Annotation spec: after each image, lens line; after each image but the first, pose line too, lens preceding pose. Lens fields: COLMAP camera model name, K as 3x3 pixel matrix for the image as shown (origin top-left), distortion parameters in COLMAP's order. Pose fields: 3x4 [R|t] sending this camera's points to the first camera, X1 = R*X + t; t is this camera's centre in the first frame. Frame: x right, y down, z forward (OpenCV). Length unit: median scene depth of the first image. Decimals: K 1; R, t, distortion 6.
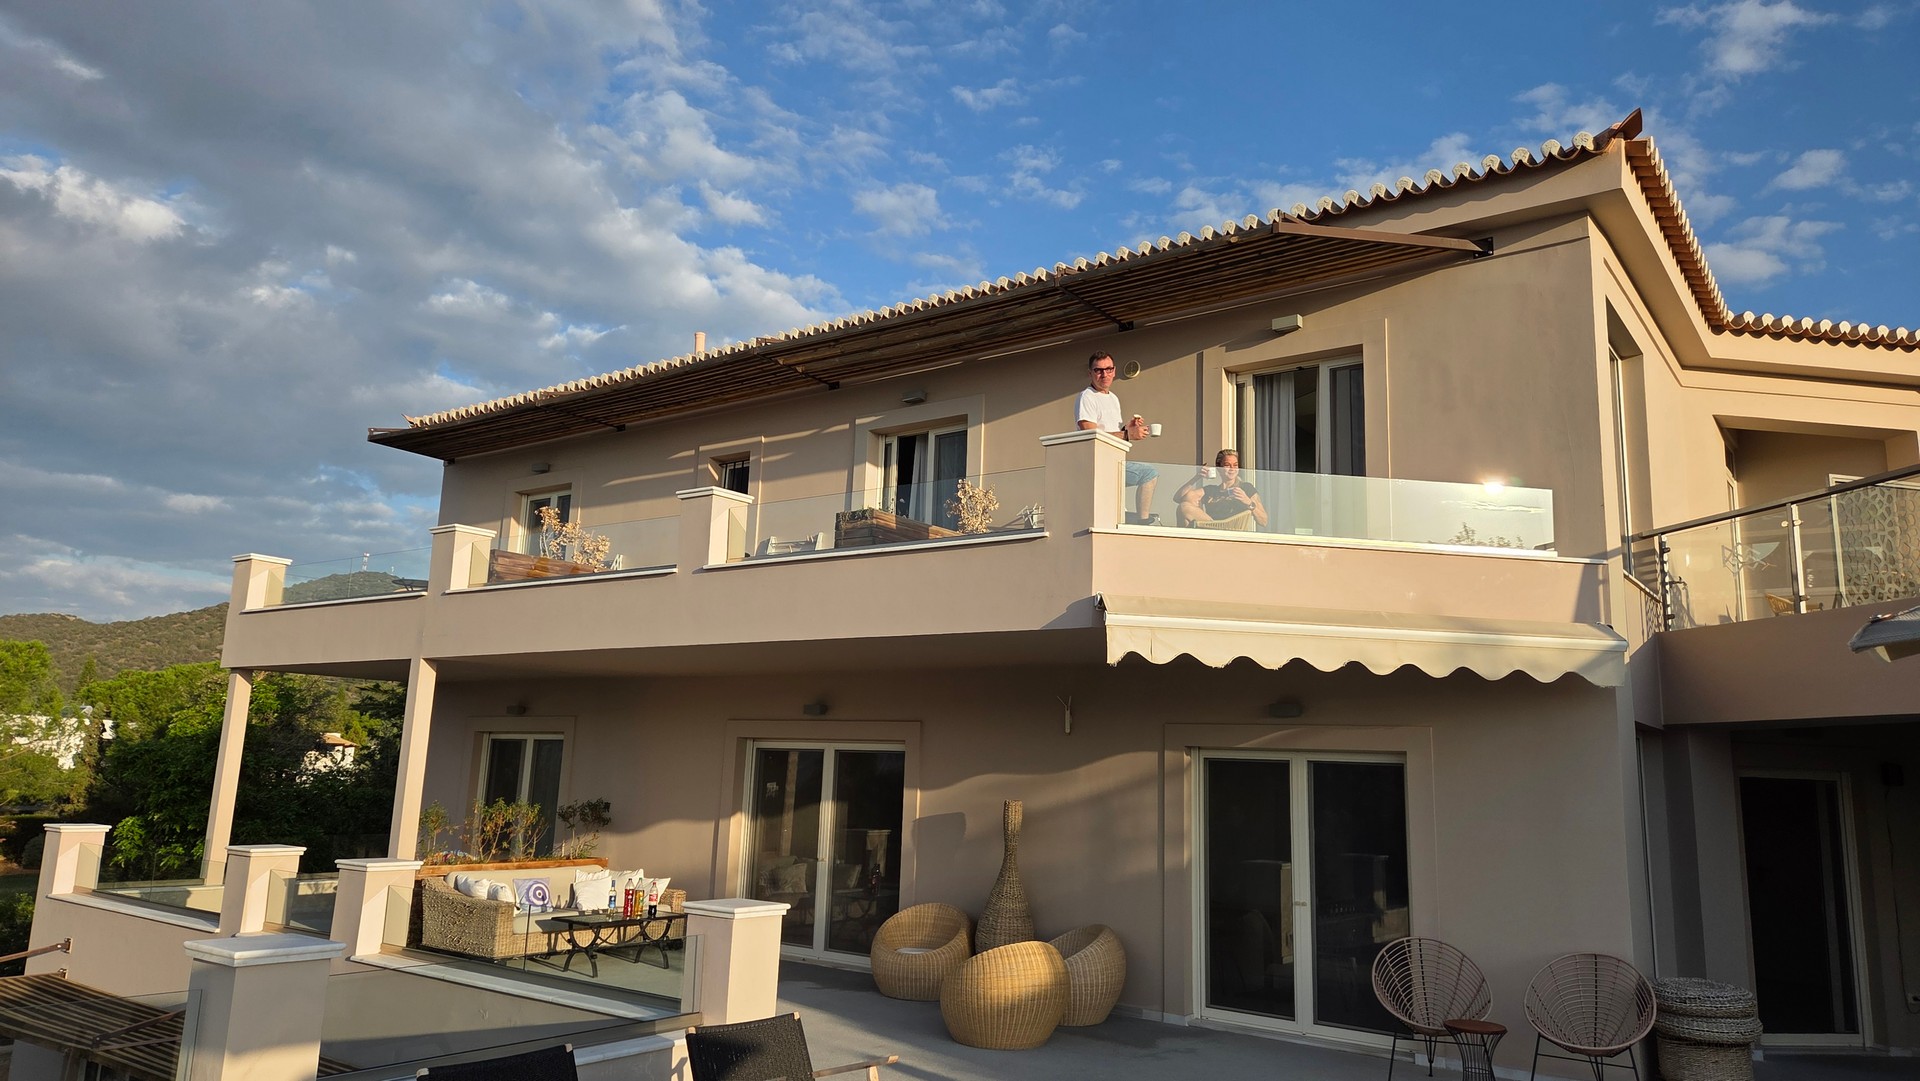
lens RADIAL K [[1292.0, 0, 948.8], [0, 1292.0, 527.9], [0, 0, 1]] dist [0.060890, -0.030217]
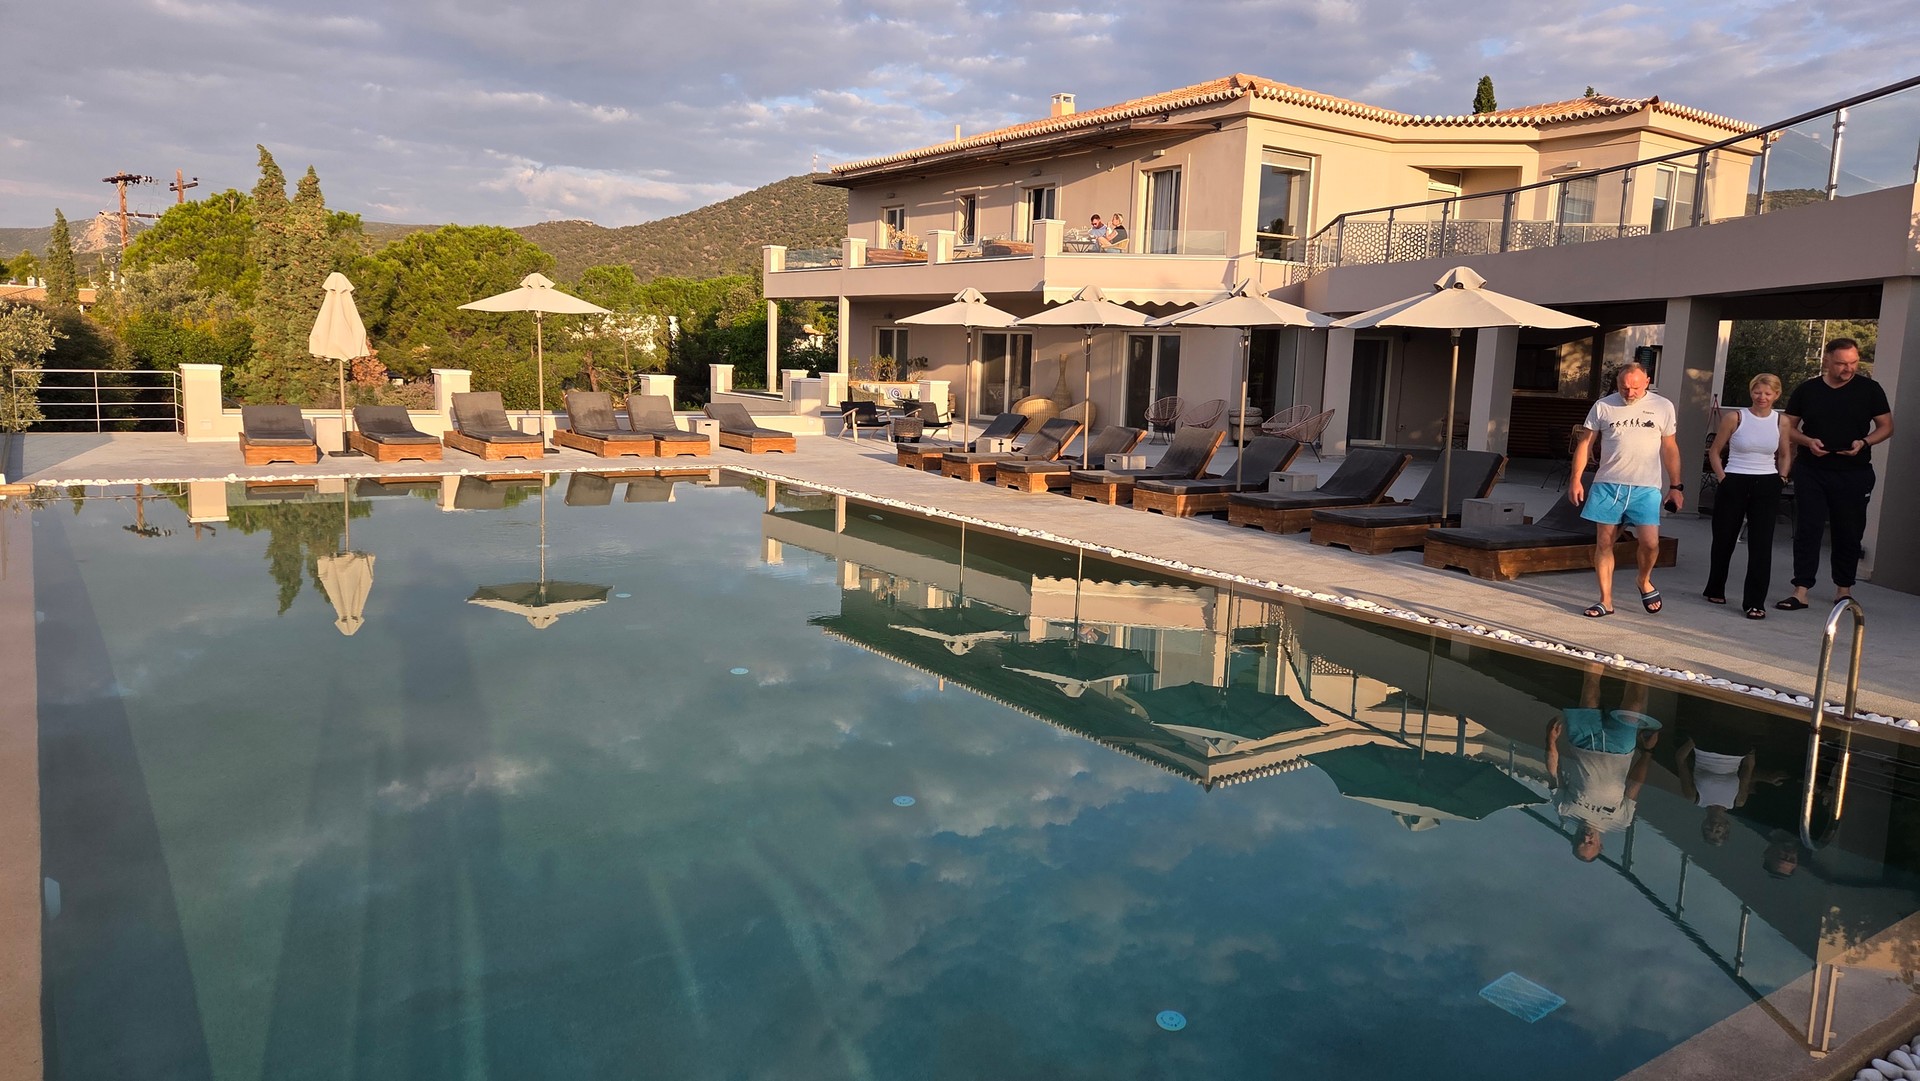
lens RADIAL K [[1292.0, 0, 968.5], [0, 1292.0, 527.8], [0, 0, 1]] dist [0.060890, -0.030217]
pose [[0.952292, 0.037140, -0.302919, 0.529746], [0.058544, 0.951903, 0.300756, -0.187564], [0.299520, -0.304142, 0.904315, -1.162747]]
